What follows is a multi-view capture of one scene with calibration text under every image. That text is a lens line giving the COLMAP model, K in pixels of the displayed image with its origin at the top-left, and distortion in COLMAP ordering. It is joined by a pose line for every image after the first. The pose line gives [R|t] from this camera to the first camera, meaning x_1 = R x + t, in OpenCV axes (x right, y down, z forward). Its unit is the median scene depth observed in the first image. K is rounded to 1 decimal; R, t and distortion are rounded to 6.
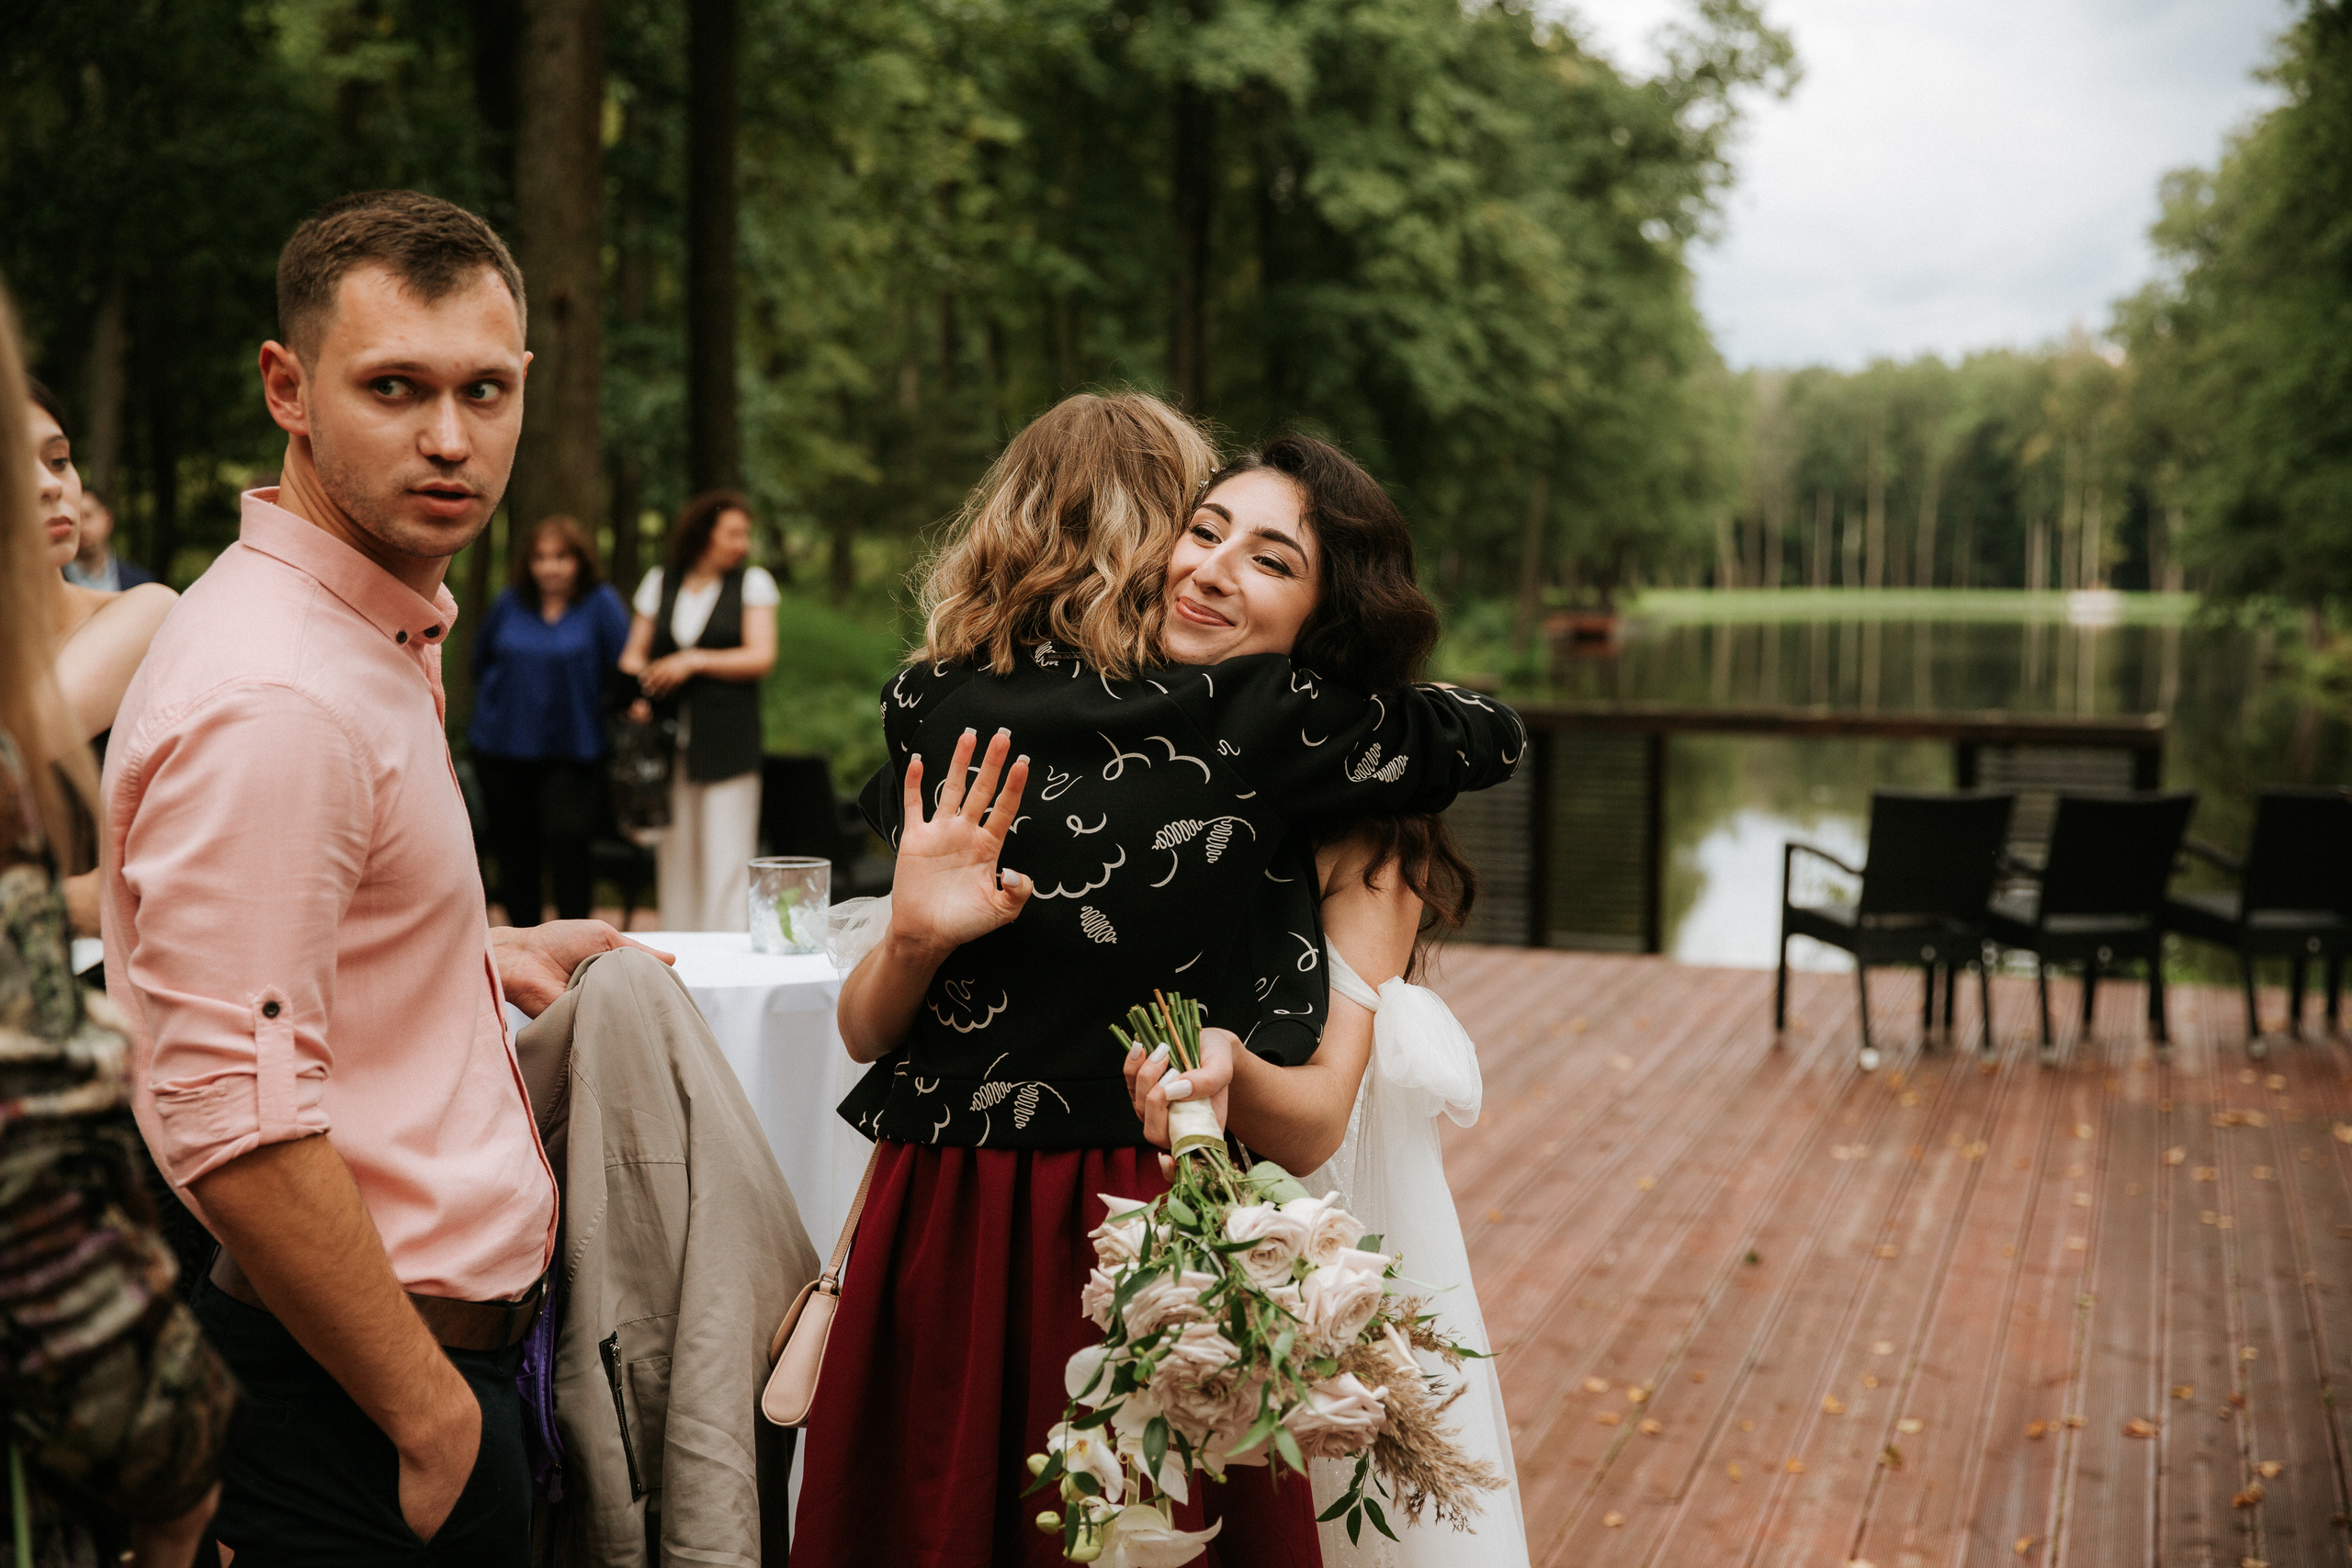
lens RADIAL K [[3361.2, 0, 1176.0], [0, 3361.2, 784.0], [0, 0, 1]] dist [0.088721, 0.039299]
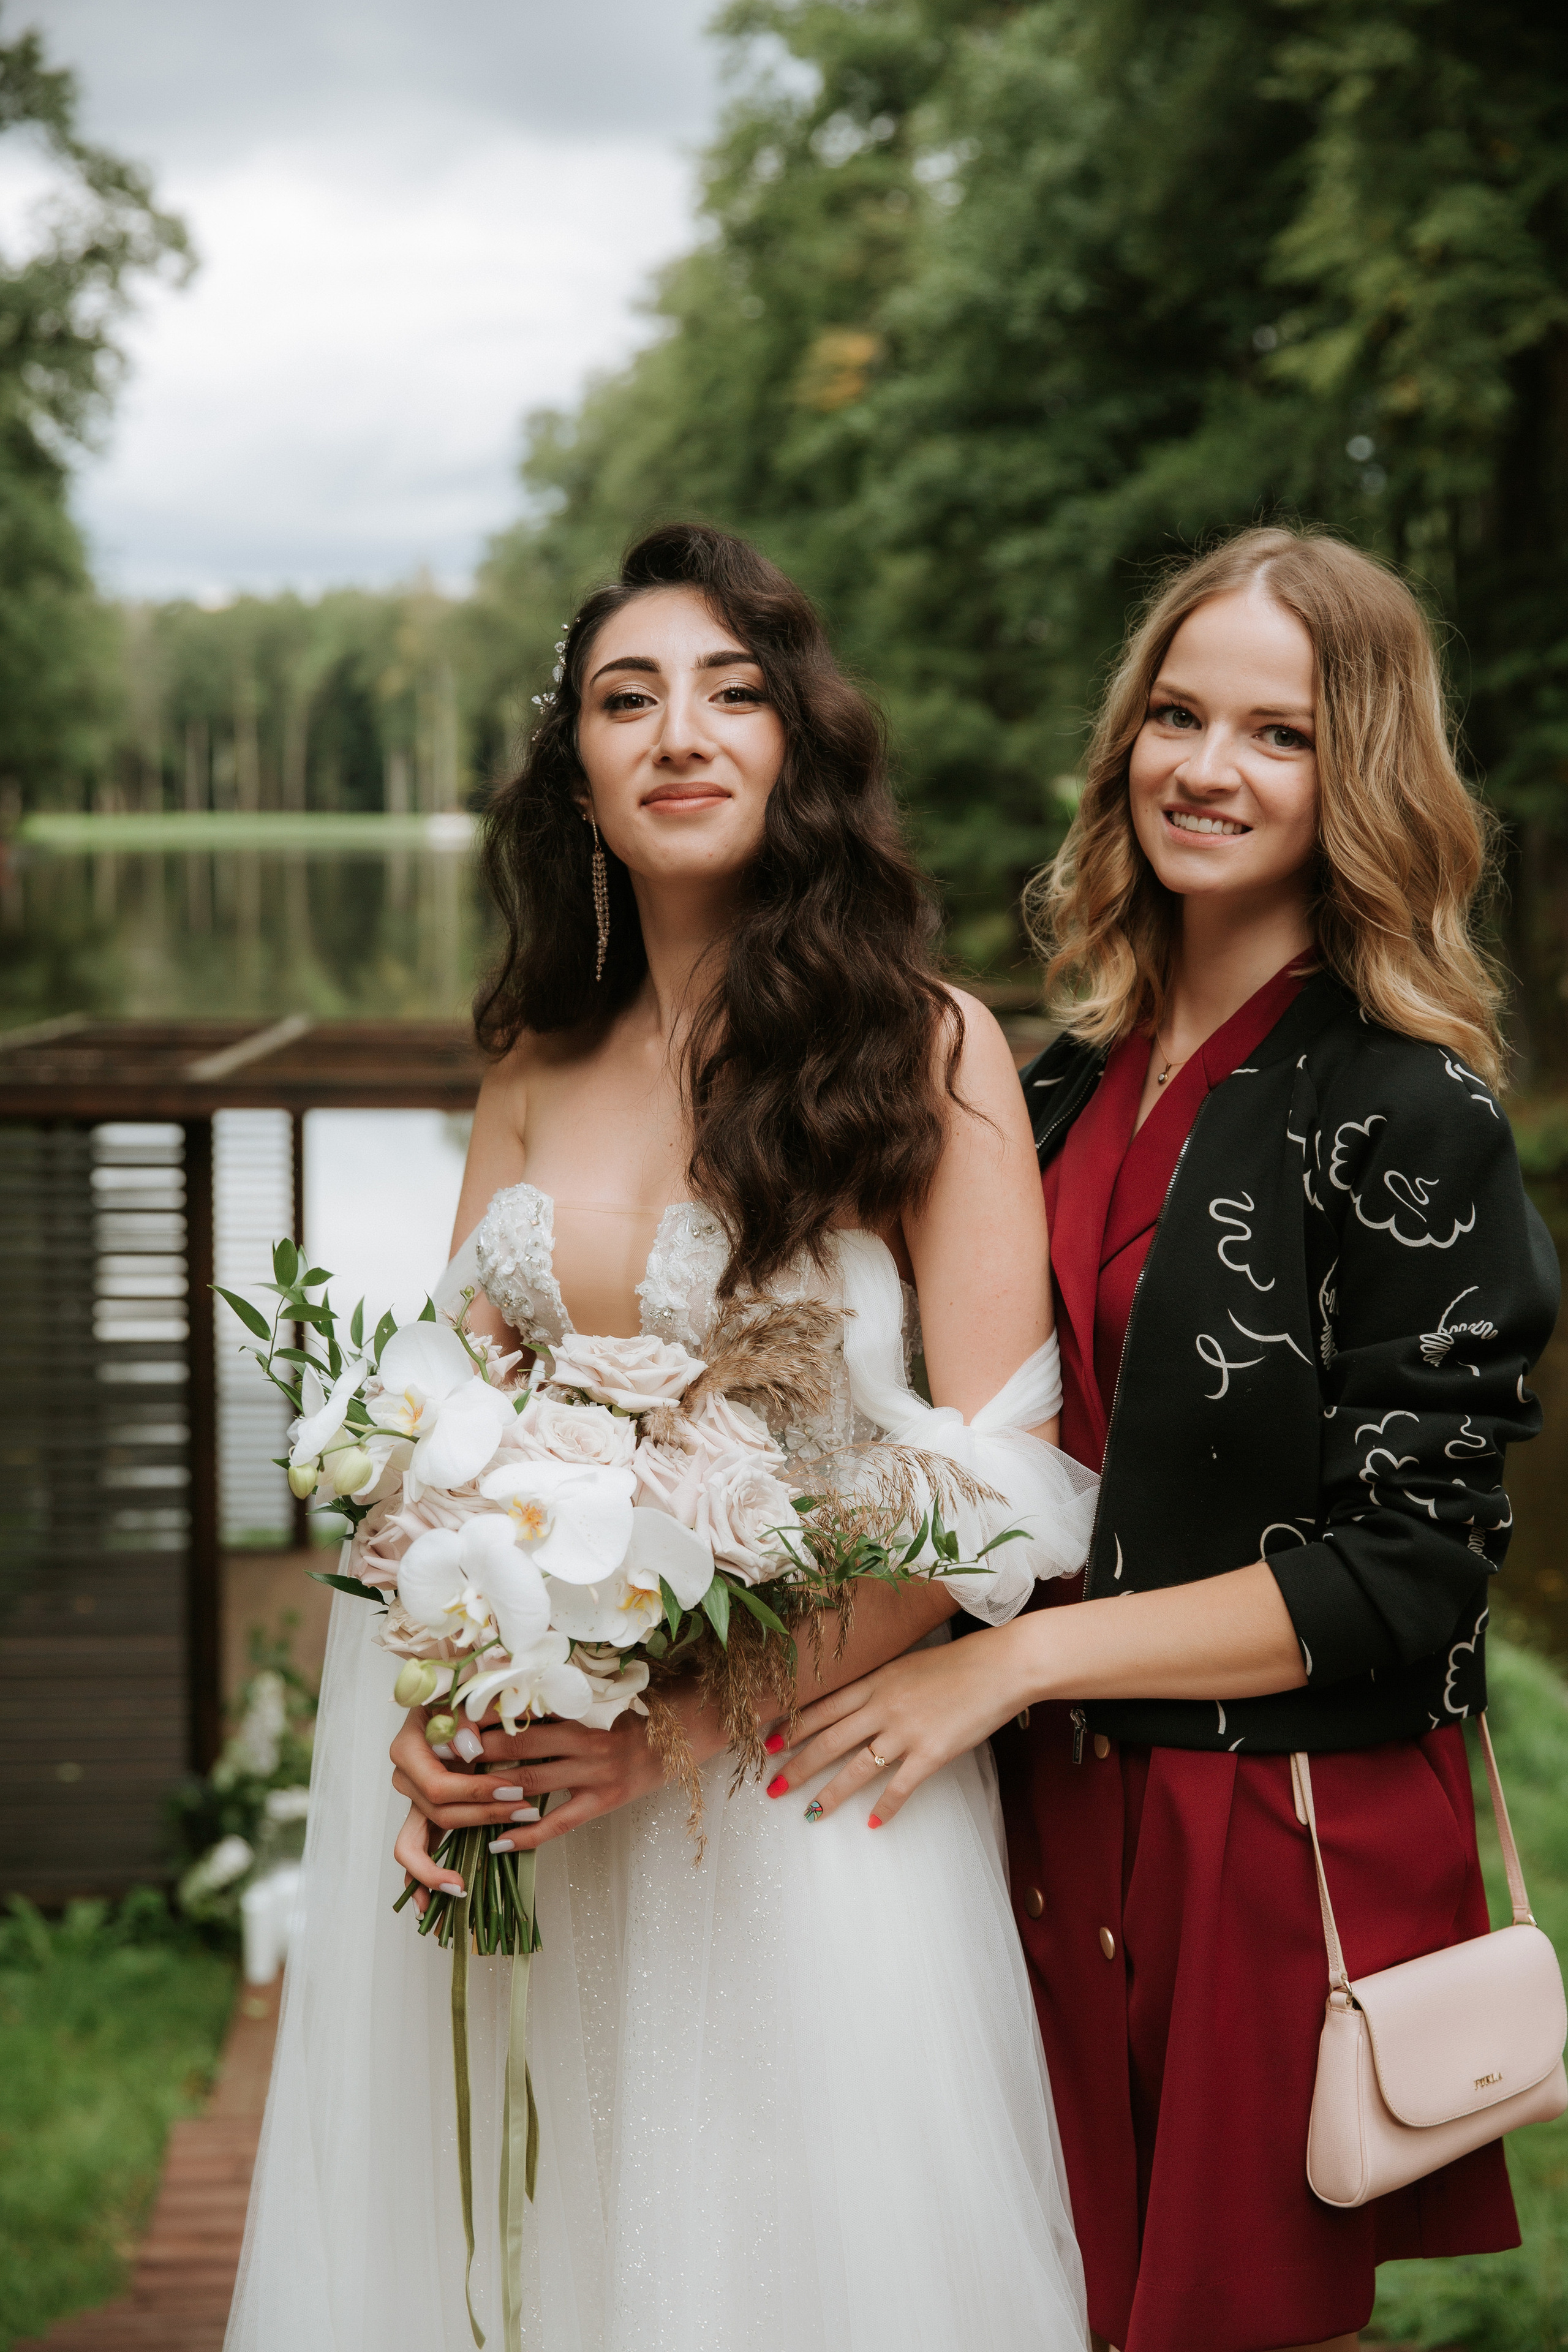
lens RADIAL K [[3143.4, 0, 784.0], [0, 3143.4, 1176.0], [0, 0, 1]] dist [0.107203, -0.010024]
pose [[0.930843, -0.049390, 0.362066, 0.003830], [0.028965, 0.997679, 0.061630, -0.007254], [-0.364269, -0.046881, 0.930113, 0.108228]]
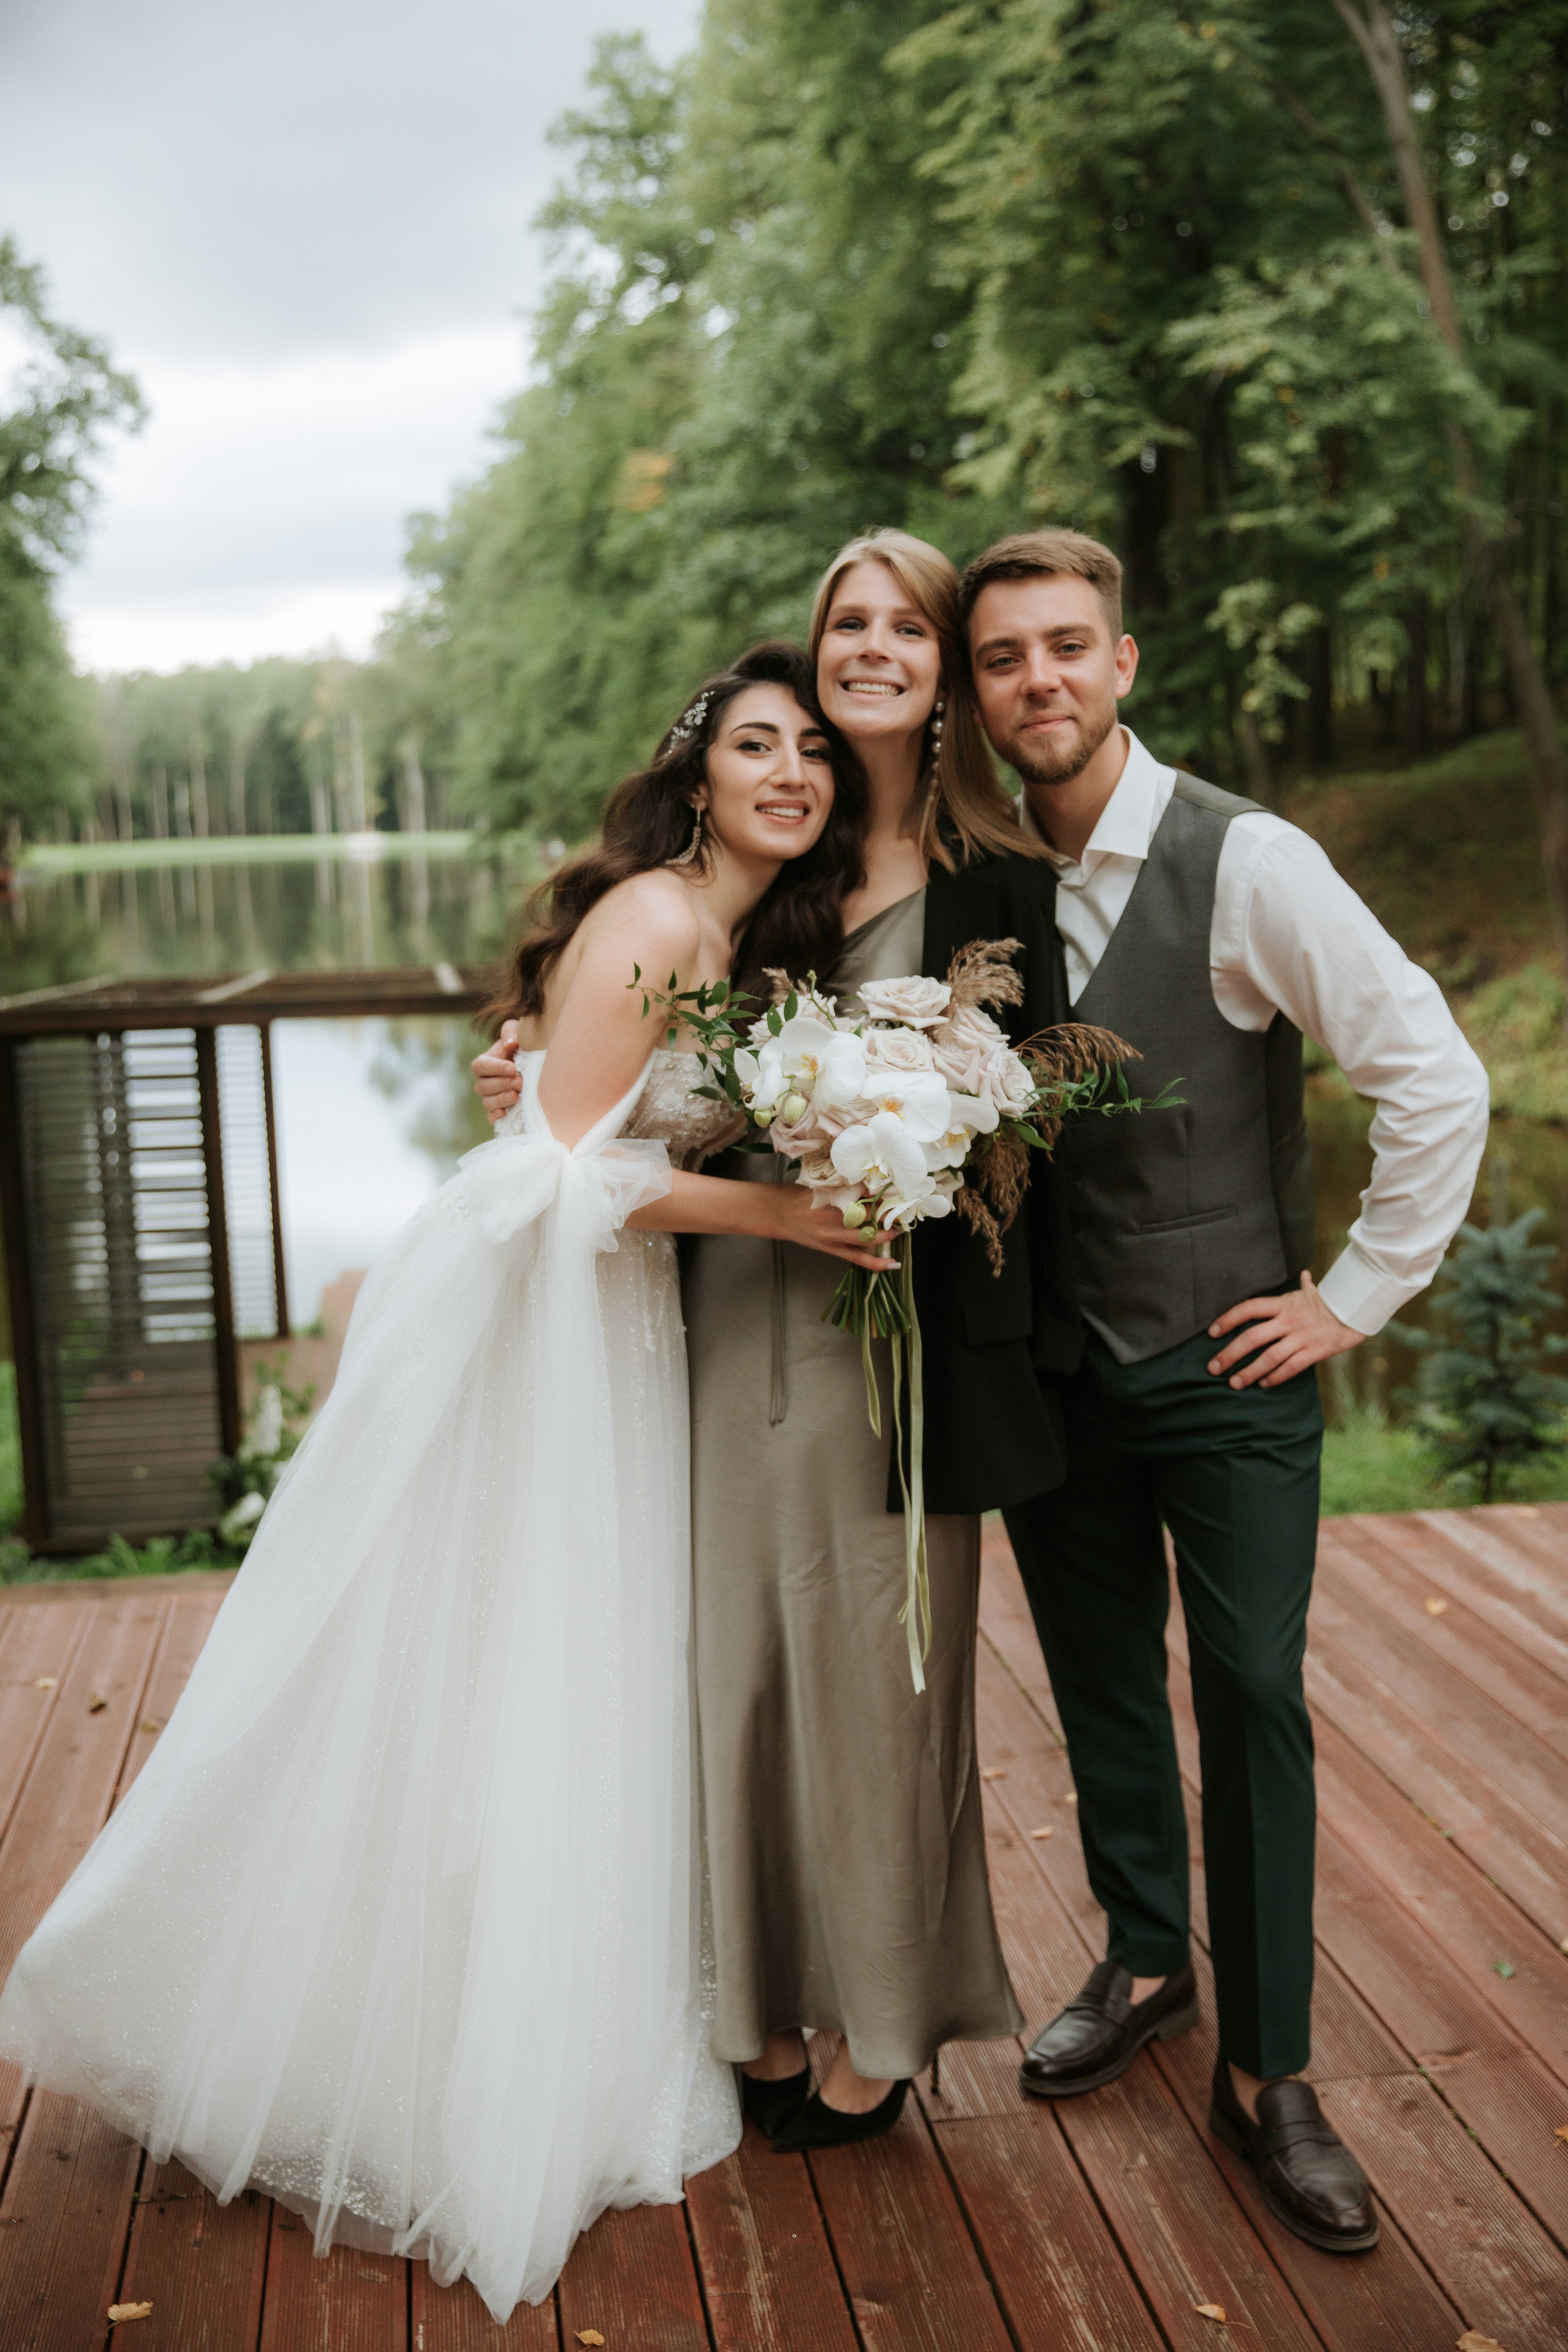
lens RADIAL K [[2463.9, 0, 784.0], [0, 2463.9, 1176.0], [0, 0, 1]] dist [0.028705, 0.028992]
pose [[0.905258, -0.102514, 0.412310, -0.002649], [0.069769, 0.993148, 0.093749, -0.005294], [-0.419096, -0.056100, 0.906207, 0.084463]]
